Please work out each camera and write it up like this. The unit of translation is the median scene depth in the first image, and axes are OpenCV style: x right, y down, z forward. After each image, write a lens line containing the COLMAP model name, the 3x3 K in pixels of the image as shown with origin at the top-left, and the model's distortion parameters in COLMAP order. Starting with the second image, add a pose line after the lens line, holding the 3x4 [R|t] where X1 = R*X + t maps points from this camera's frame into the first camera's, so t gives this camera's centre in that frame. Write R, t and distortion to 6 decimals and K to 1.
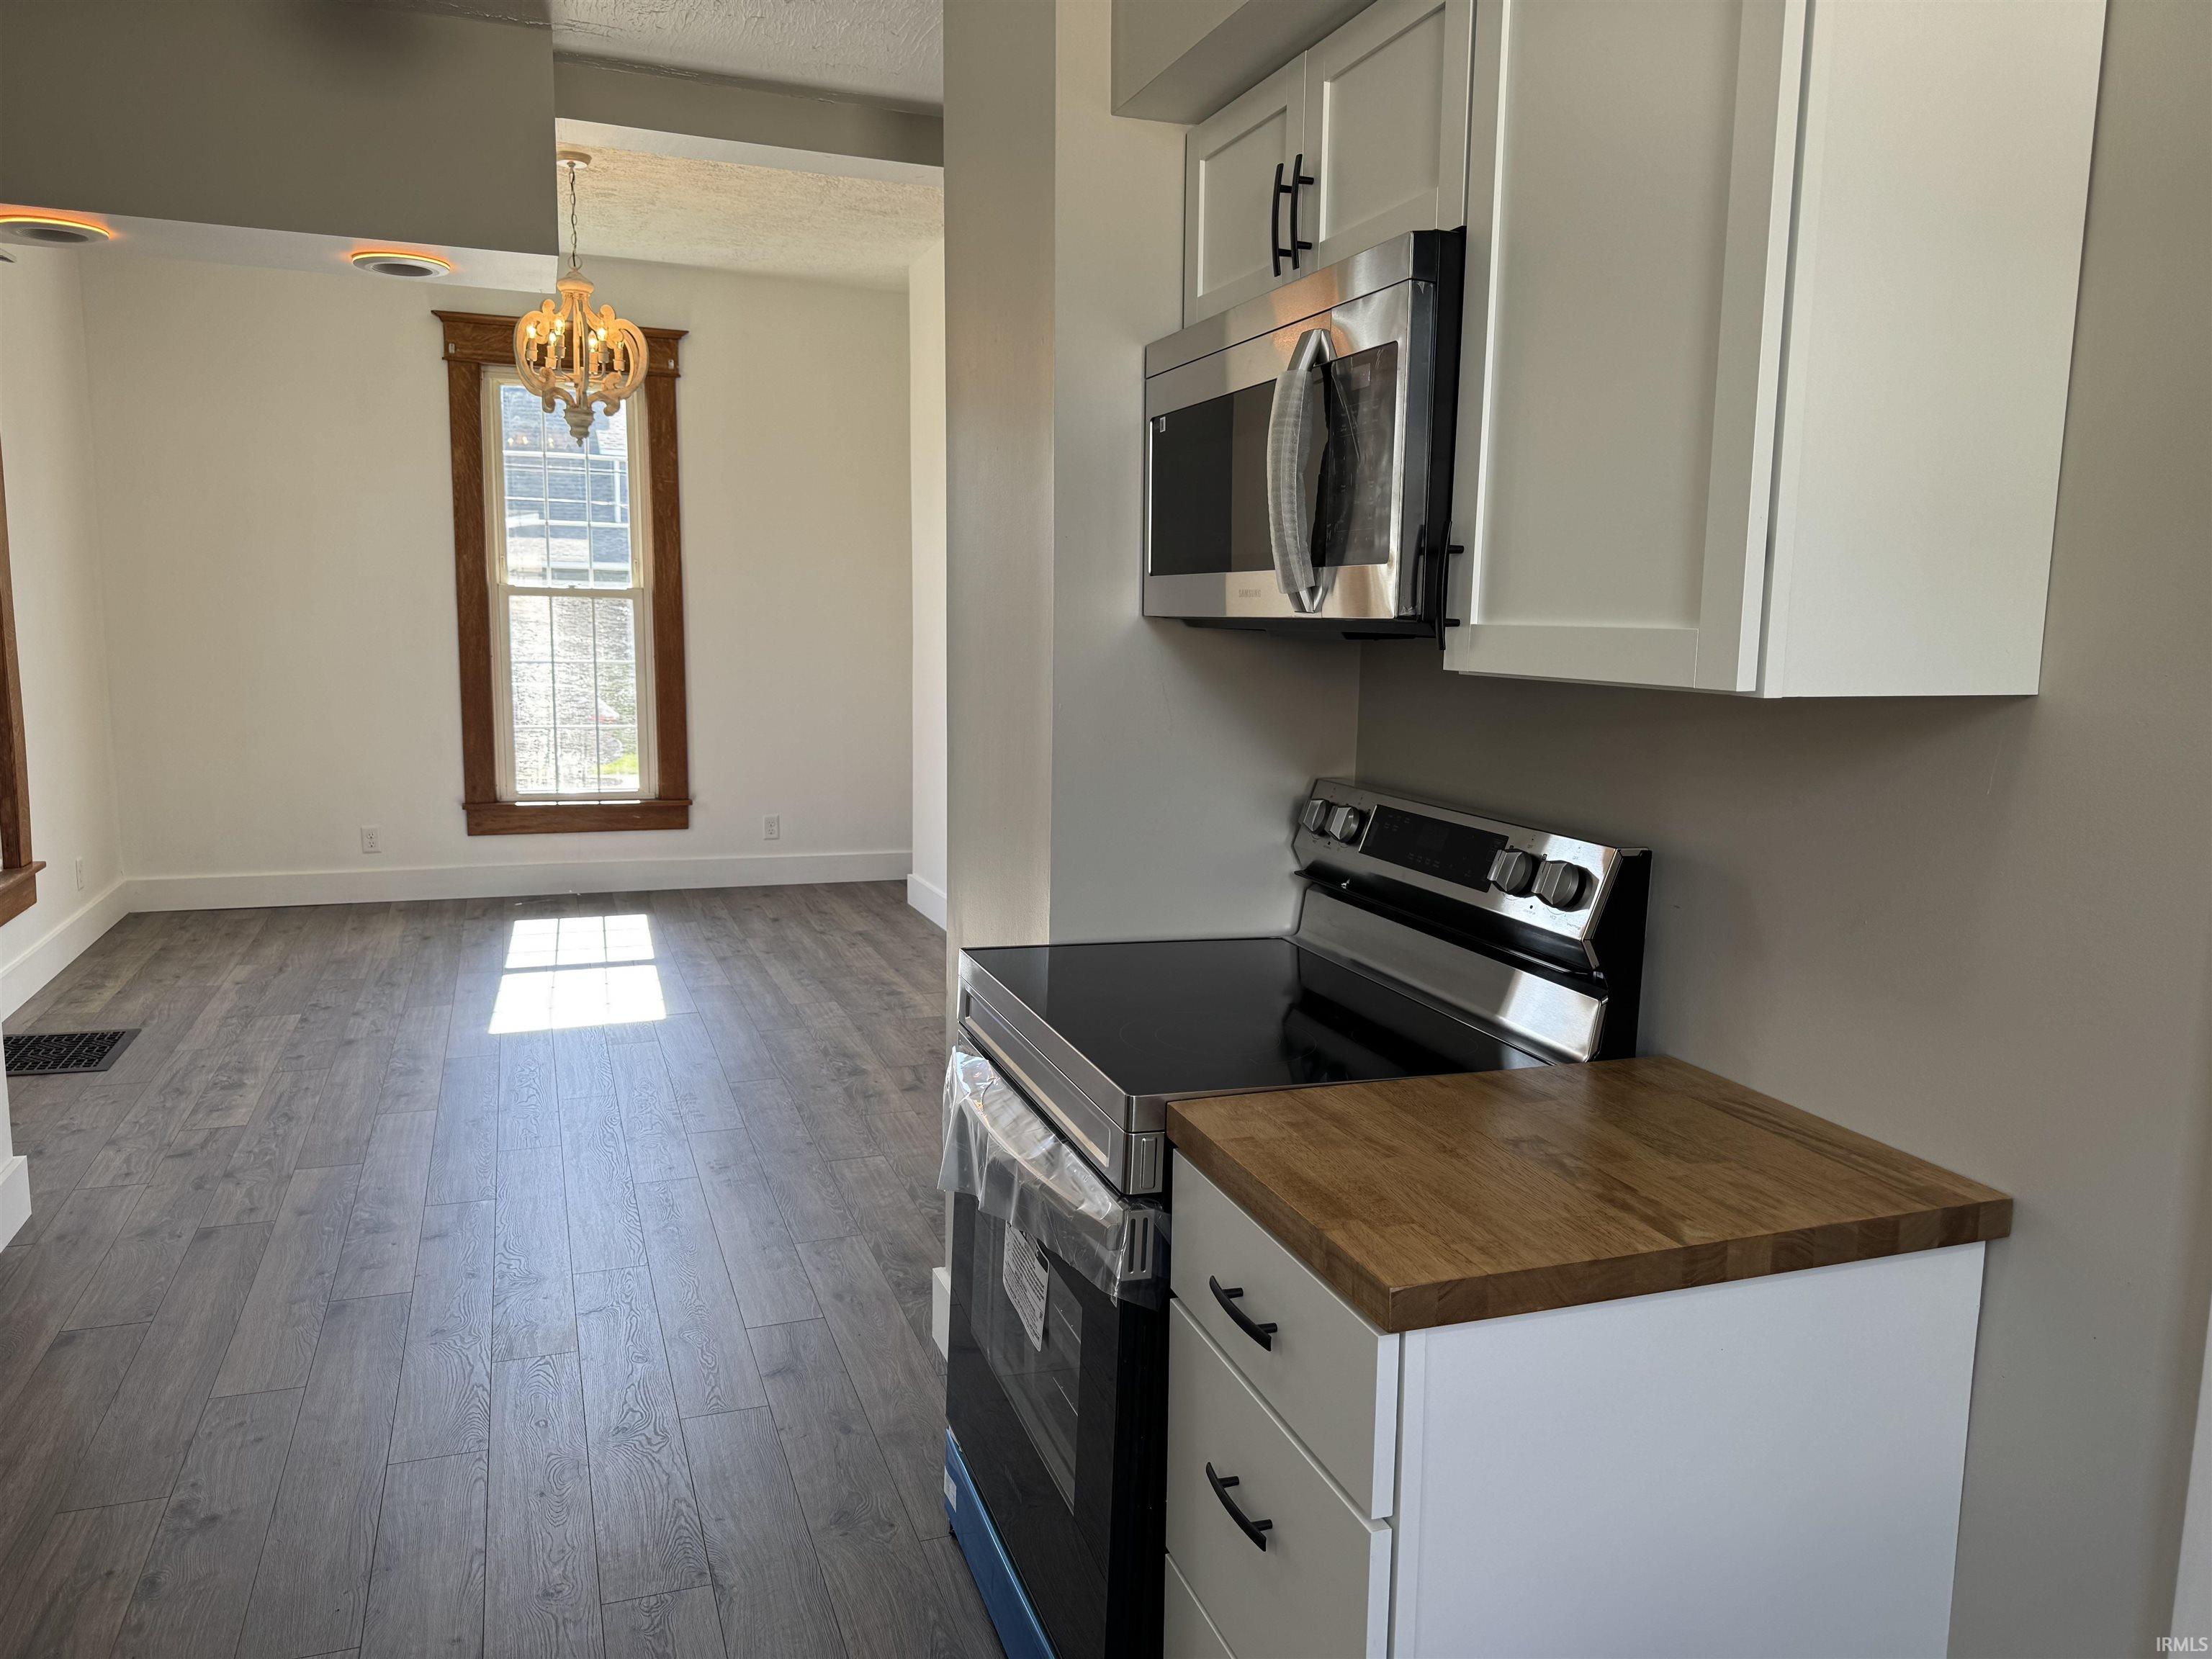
lens RADIAL K [[1582.0, 0, 1102.5], [0, 1582.0, 838.9], [0, 0, 1]] dist [0.026072, -0.023219]
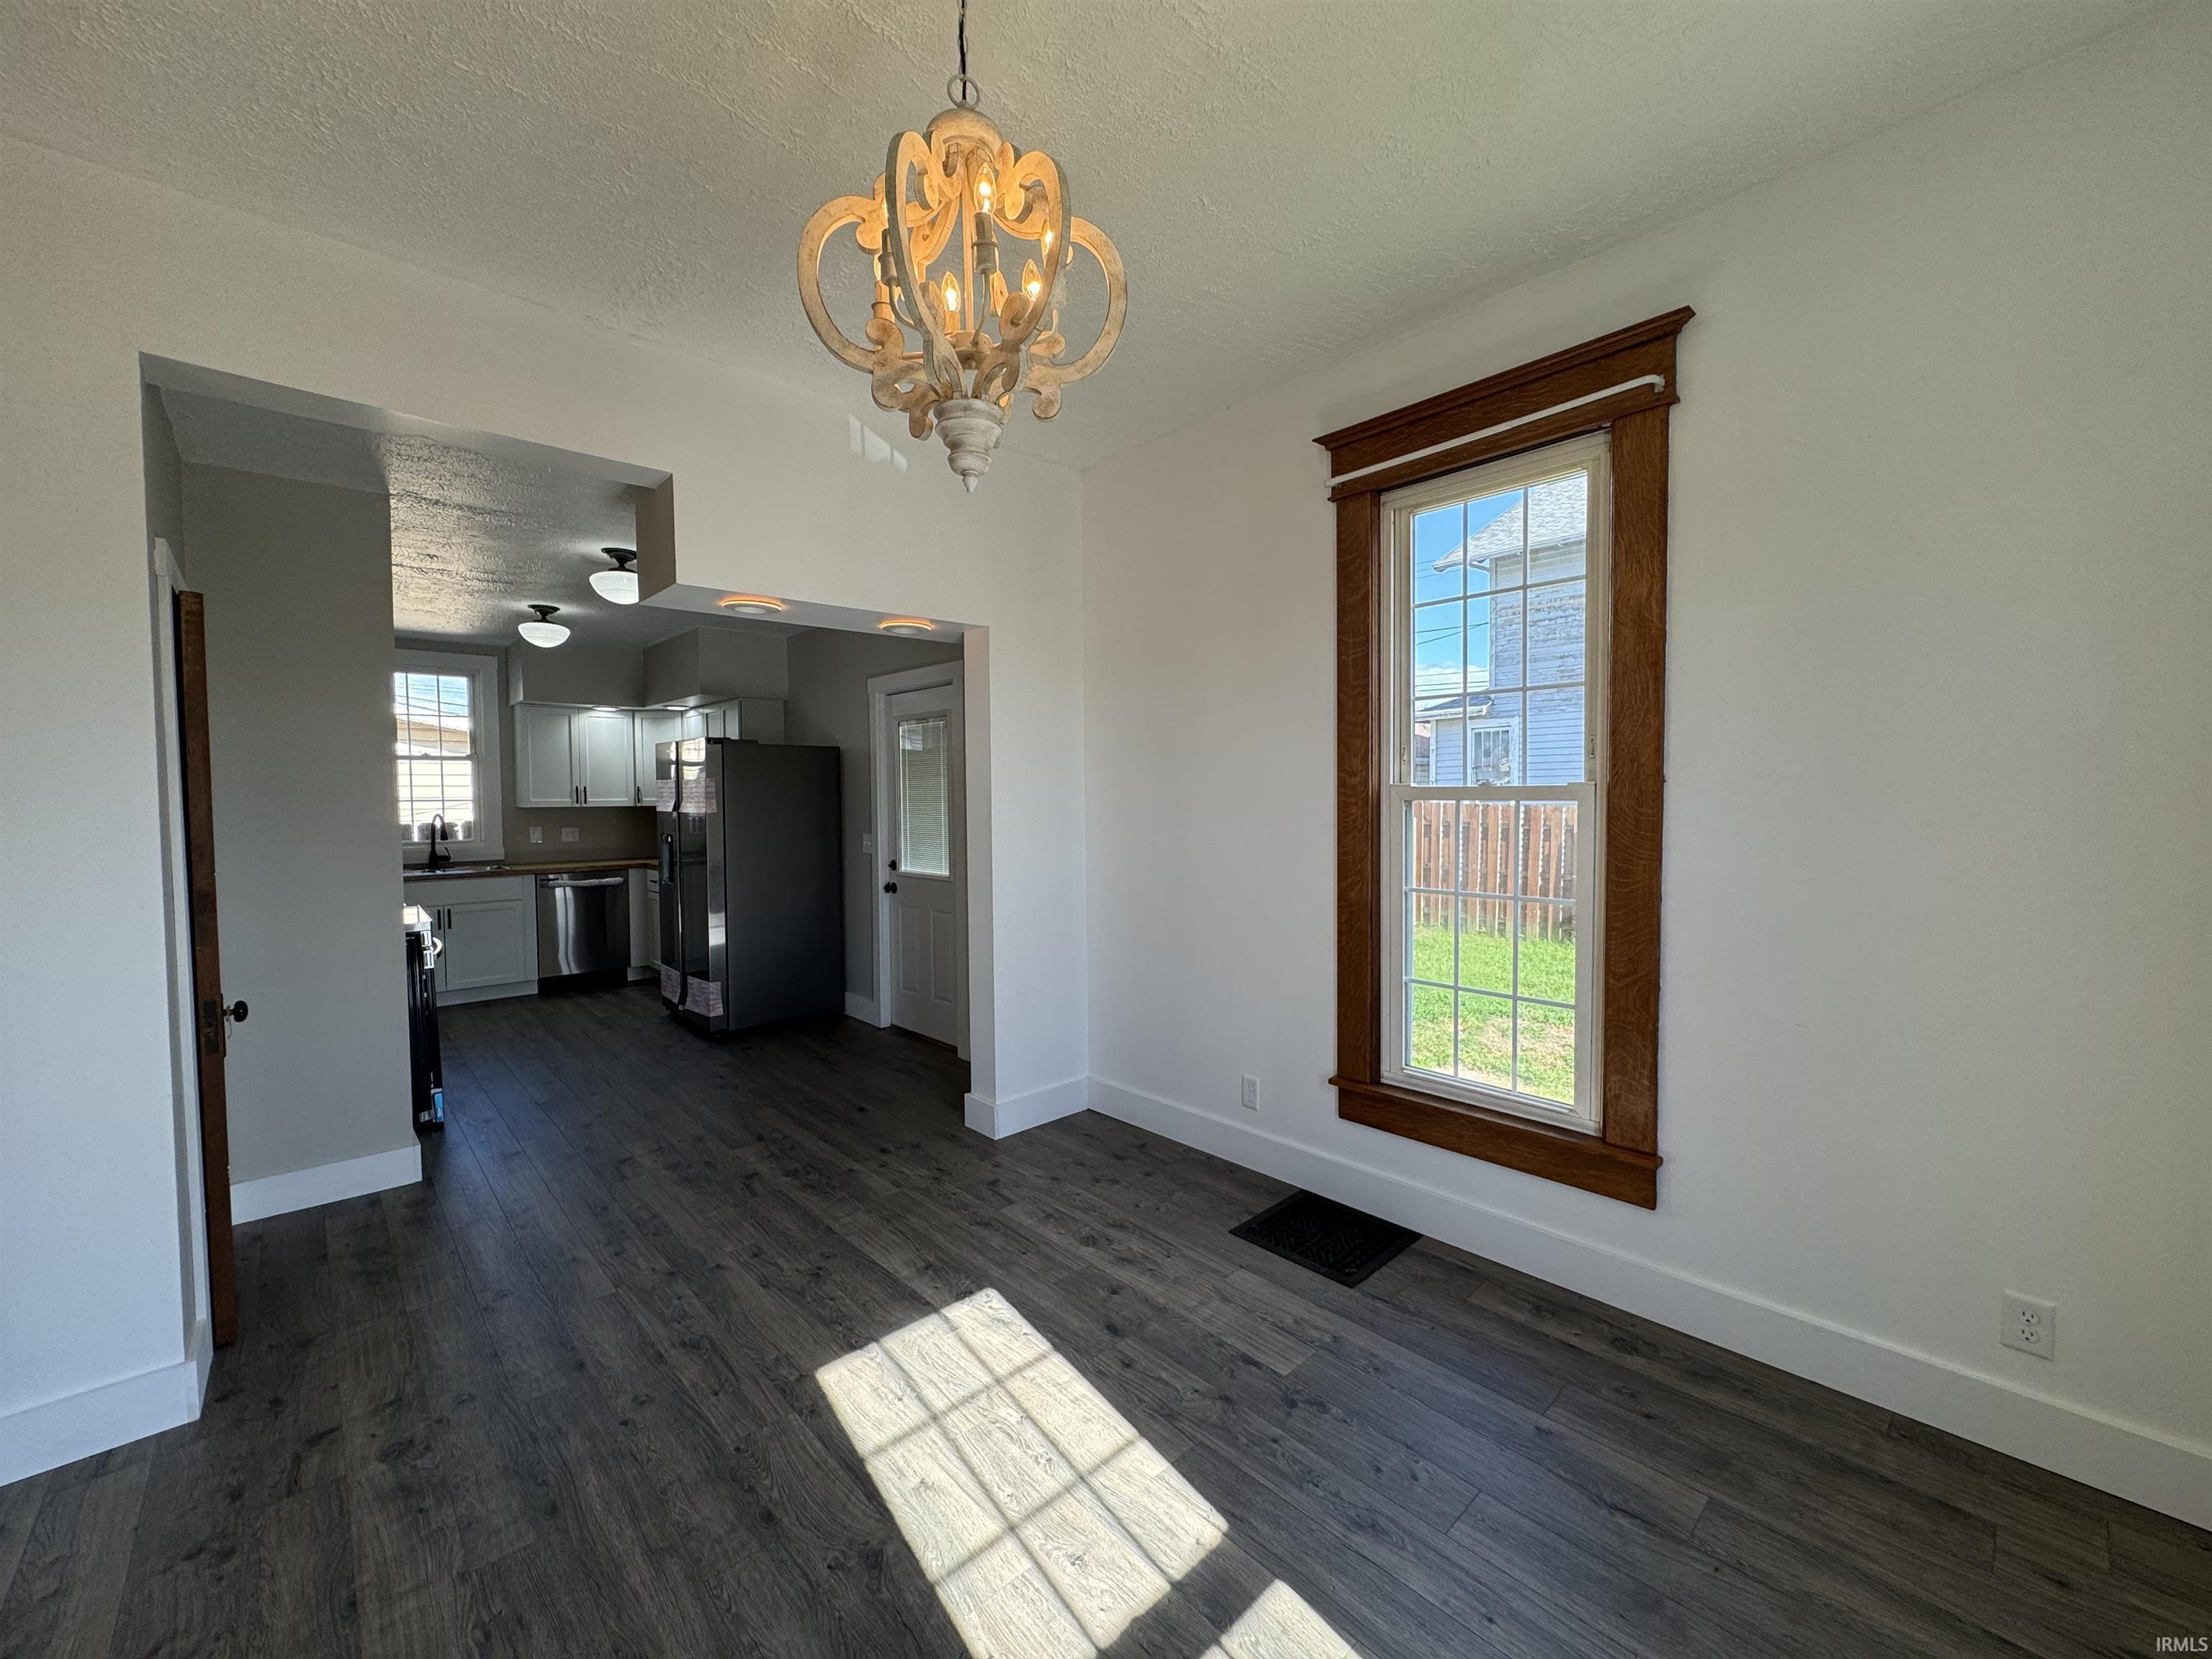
lens RADIAL K [[890.9, 0, 1106.0], [0, 890.9, 829.5], [0, 0, 1]] dist [-0.000841, 0.003271]
pose [[-0.923219, 0.009443, -0.384159, -0.292968], [-0.062868, 0.982517, 0.175237, -0.223424], [0.379097, 0.185934, -0.906484, 1.404535]]
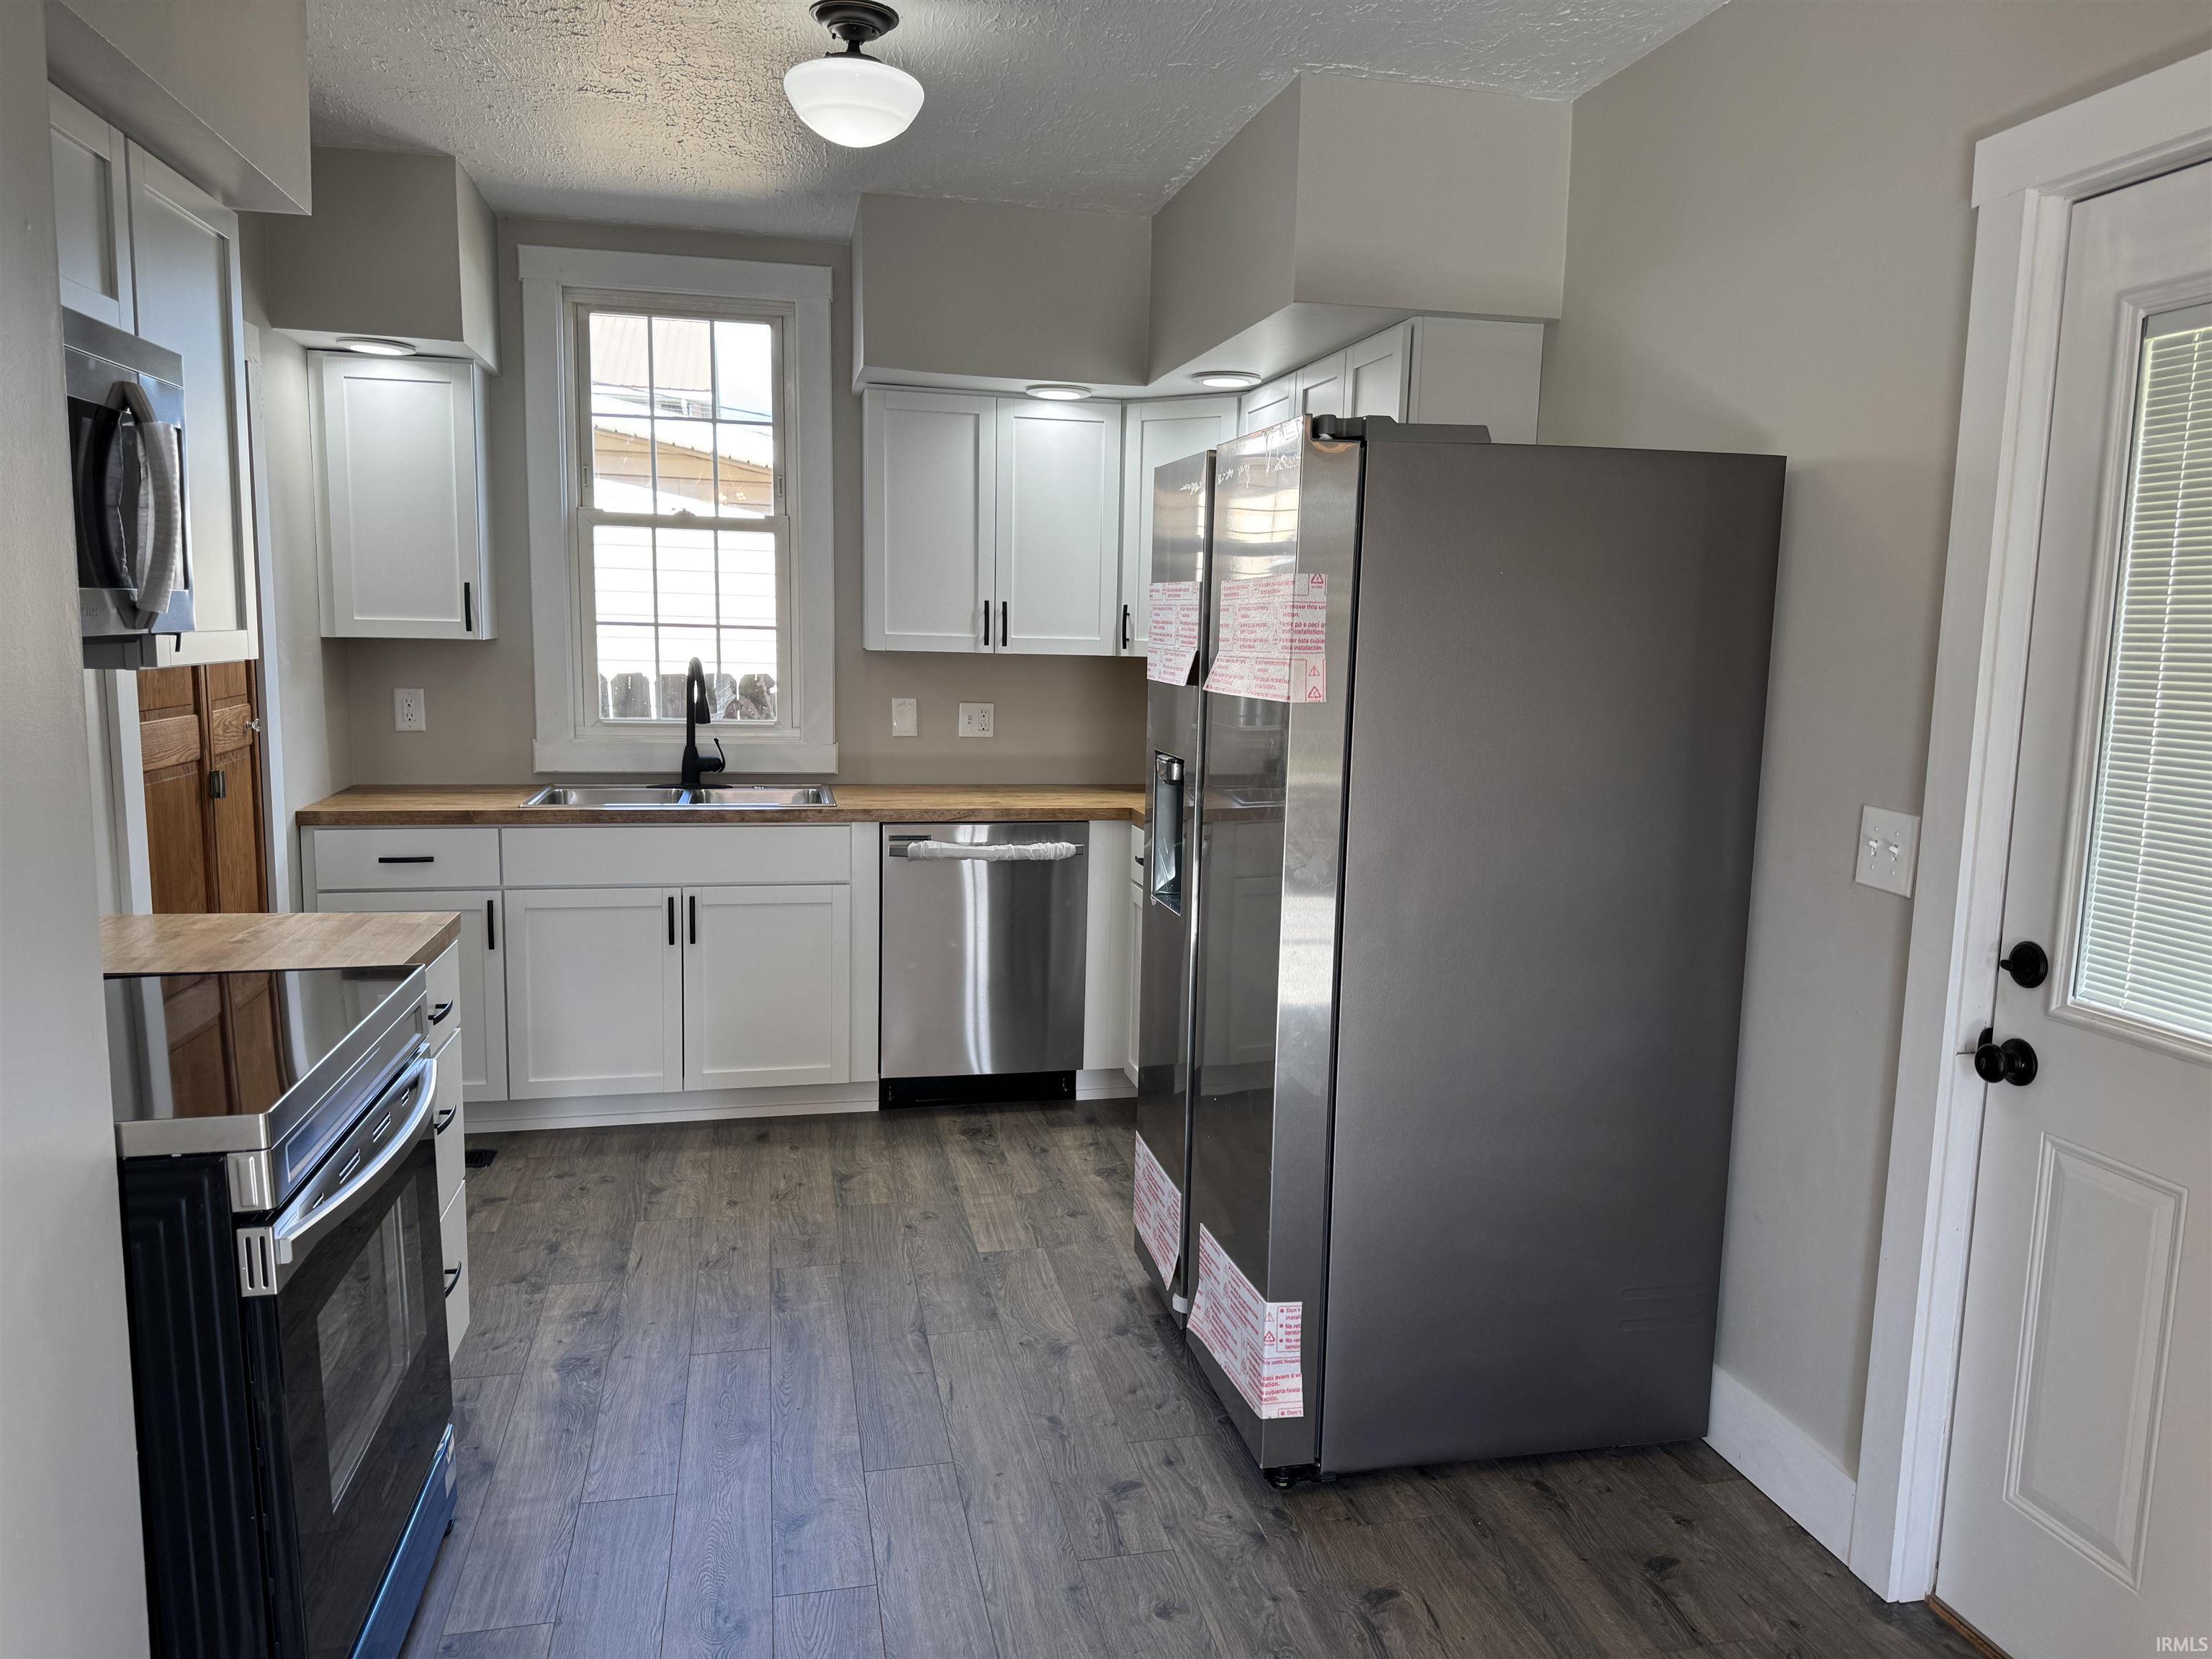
lens RADIAL K [[1582.0, 0, 1102.5], [0, 1582.0, 838.9], [0, 0, 1]] dist [0.026072, -0.023219]
pose [[-0.989952, -0.052795, 0.131175, -0.271122], [-0.014000, 0.959720, 0.280610, -0.129154], [-0.140706, 0.275954, -0.950816, 0.782809]]
